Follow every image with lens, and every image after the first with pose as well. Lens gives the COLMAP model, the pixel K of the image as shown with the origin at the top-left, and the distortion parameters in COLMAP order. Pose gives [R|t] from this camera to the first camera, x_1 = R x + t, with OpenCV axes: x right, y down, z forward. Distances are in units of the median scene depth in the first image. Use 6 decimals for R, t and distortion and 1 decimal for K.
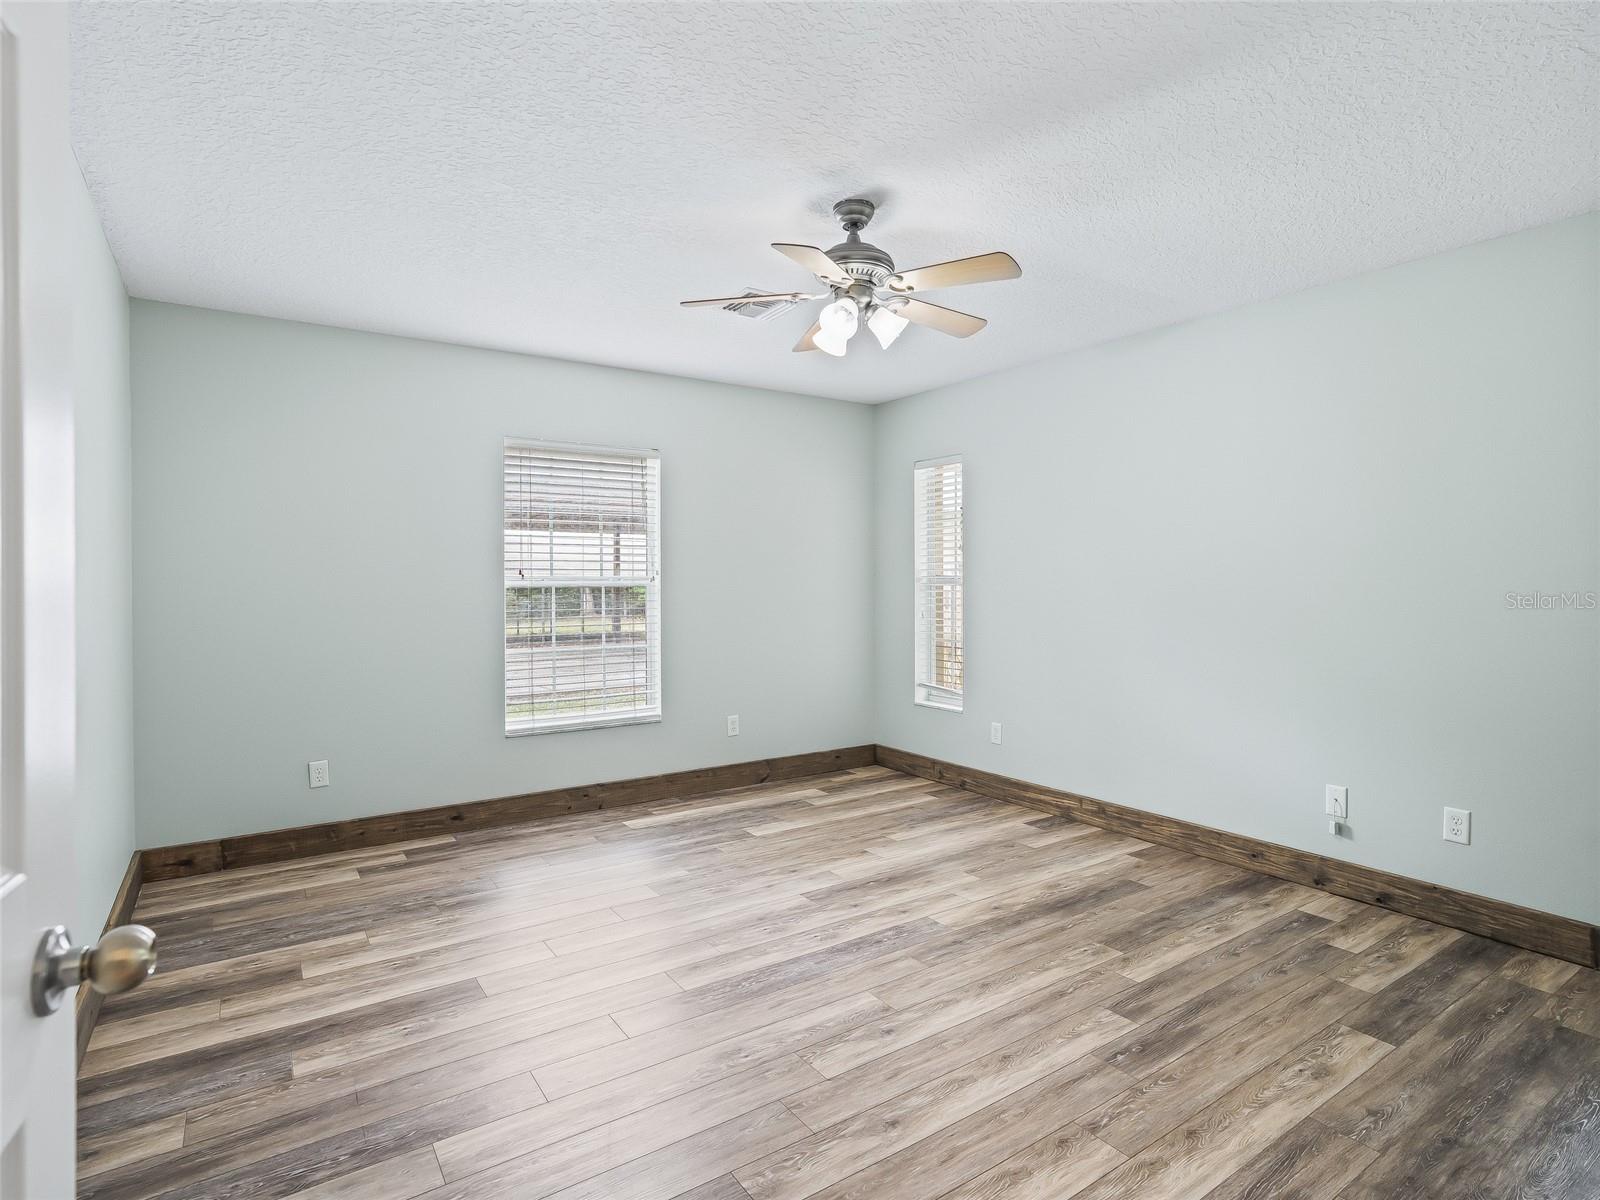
lens RADIAL K [[828.2, 0, 796.7], [0, 828.2, 590.8], [0, 0, 1]] dist [-0.020292, 0.013597]
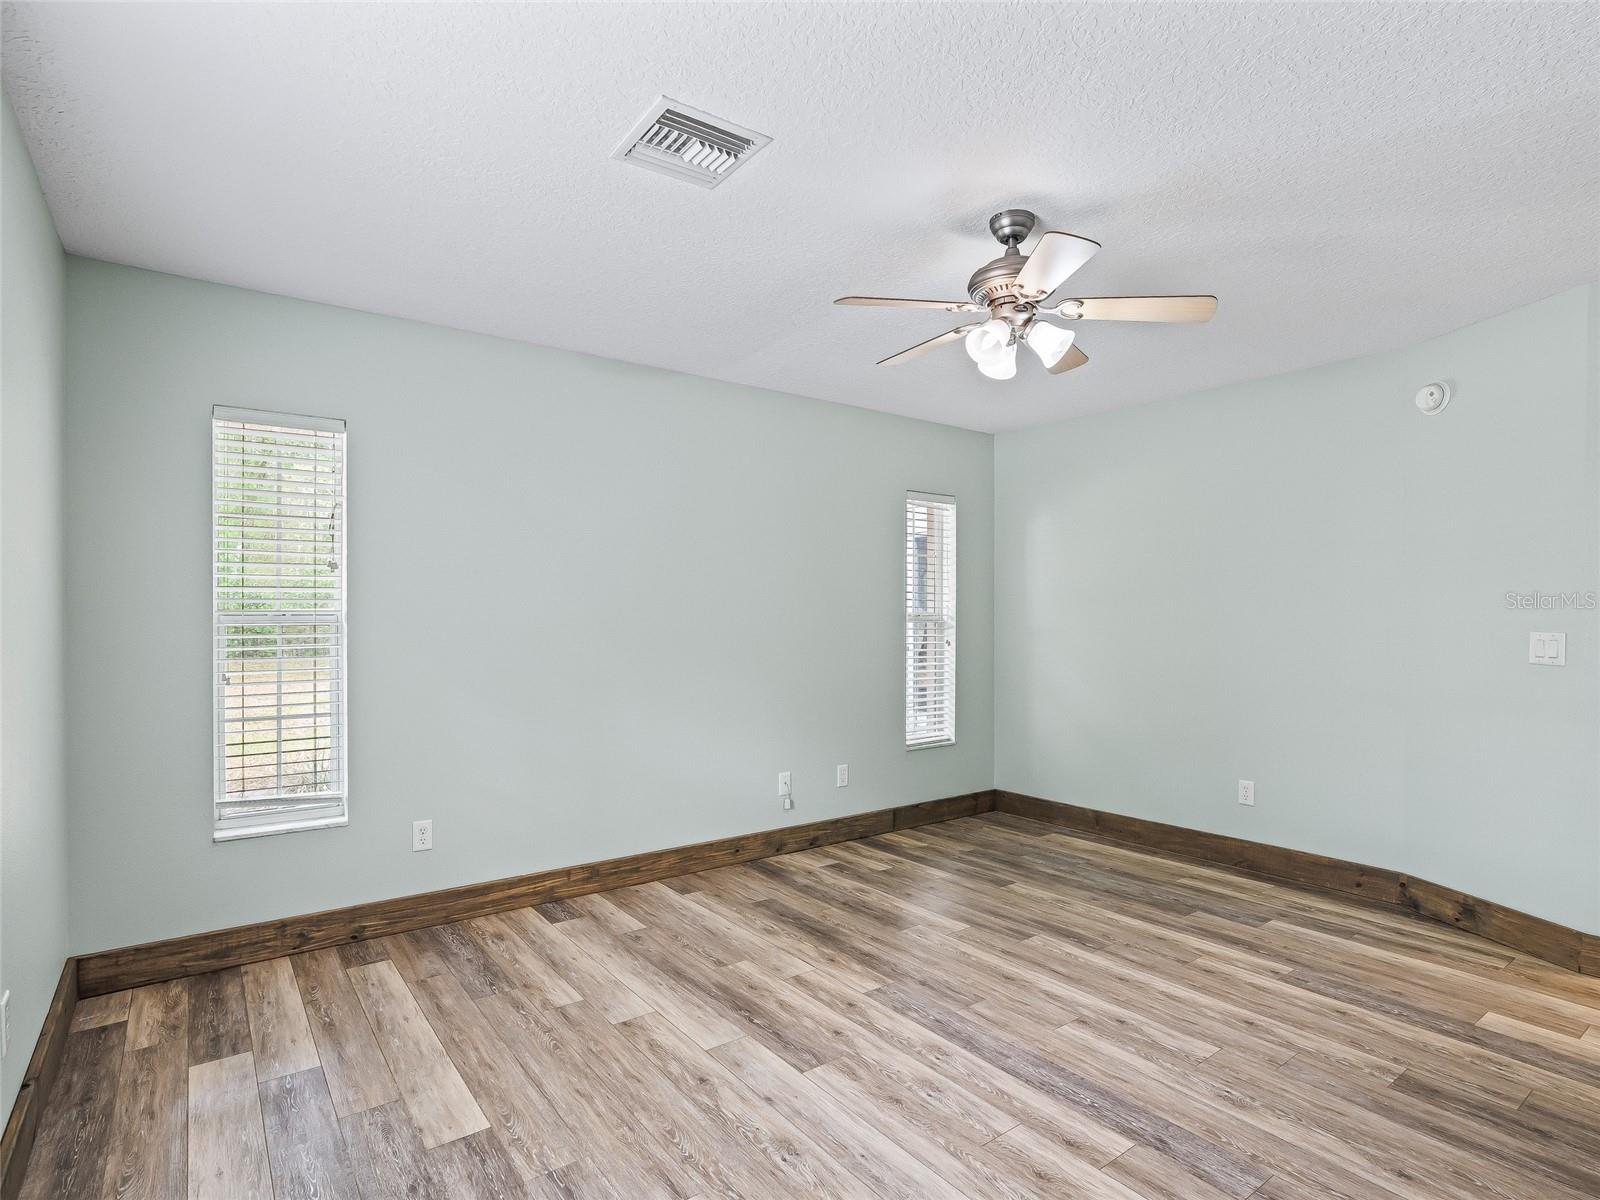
lens RADIAL K [[828.2, 0, 797.3], [0, 828.2, 611.1], [0, 0, 1]] dist [-0.020292, 0.013597]
pose [[-0.046239, 0.008427, 0.998895, -0.675123], [0.006547, 0.999945, -0.008133, -0.015904], [-0.998909, 0.006164, -0.046292, 1.004572]]
